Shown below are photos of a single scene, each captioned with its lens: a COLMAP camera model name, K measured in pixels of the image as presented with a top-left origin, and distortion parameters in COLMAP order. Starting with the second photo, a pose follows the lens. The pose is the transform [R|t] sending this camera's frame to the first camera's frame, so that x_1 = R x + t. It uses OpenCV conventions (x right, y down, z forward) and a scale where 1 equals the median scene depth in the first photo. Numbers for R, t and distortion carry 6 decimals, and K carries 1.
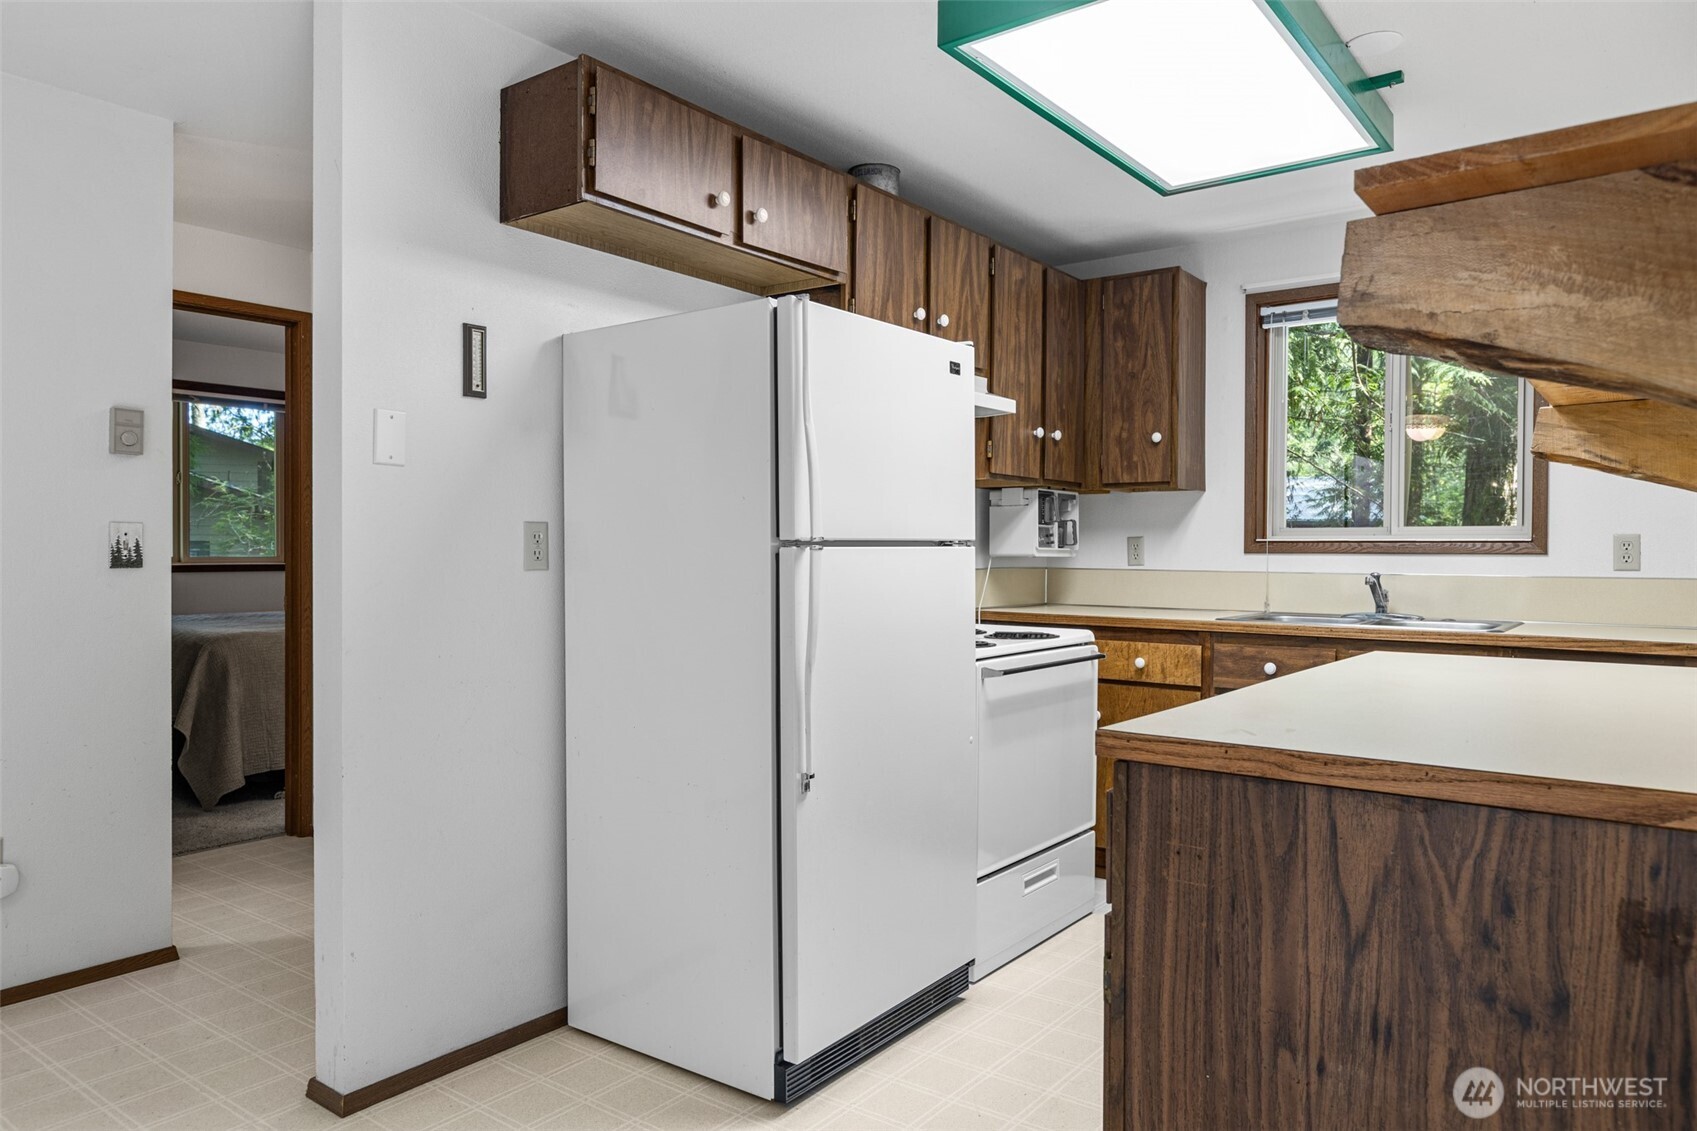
lens RADIAL K [[1116.6, 0, 849.9], [0, 1116.6, 572.3], [0, 0, 1]] dist [-0.001072, 0.000435]
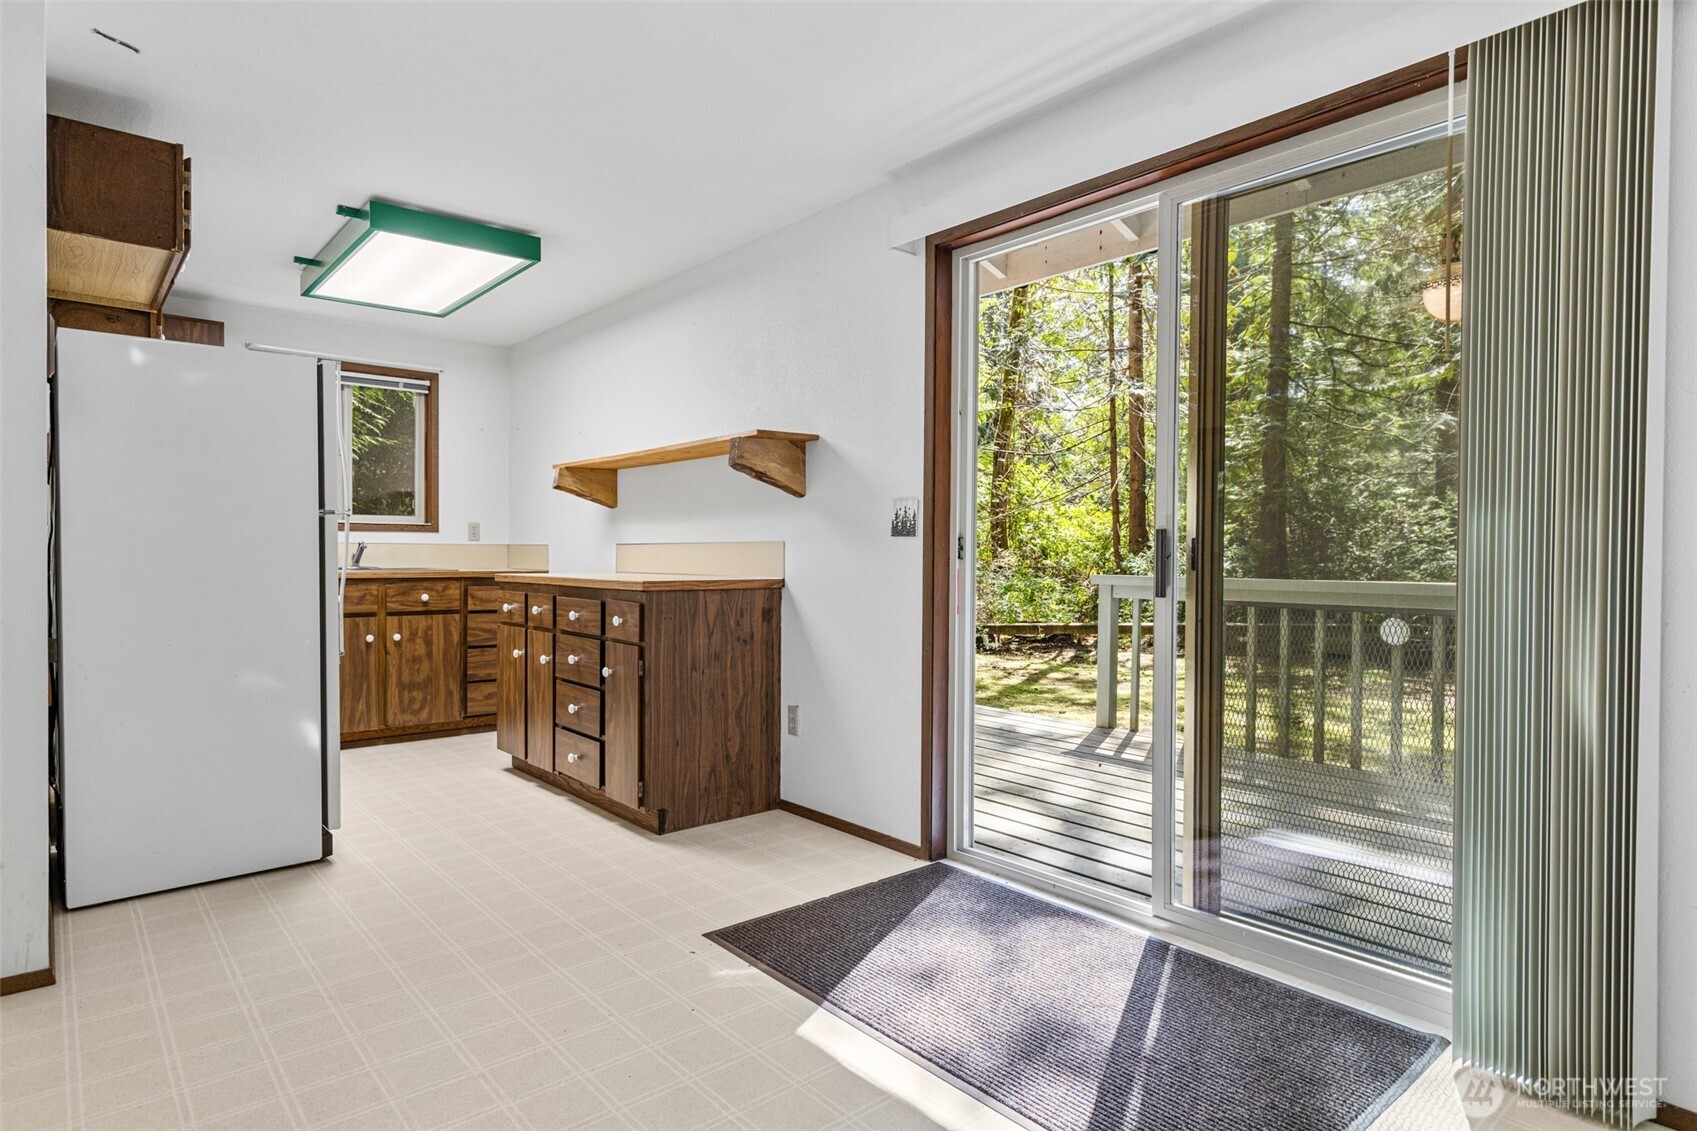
lens RADIAL K [[942.7, 0, 851.3], [0, 942.7, 562.1], [0, 0, 1]] dist [0.000128, 0.000007]
pose [[0.218727, -0.011655, 0.975716, -2.306642], [0.011805, 0.999887, 0.009297, 0.082617], [-0.975715, 0.009484, 0.218840, -0.083653]]
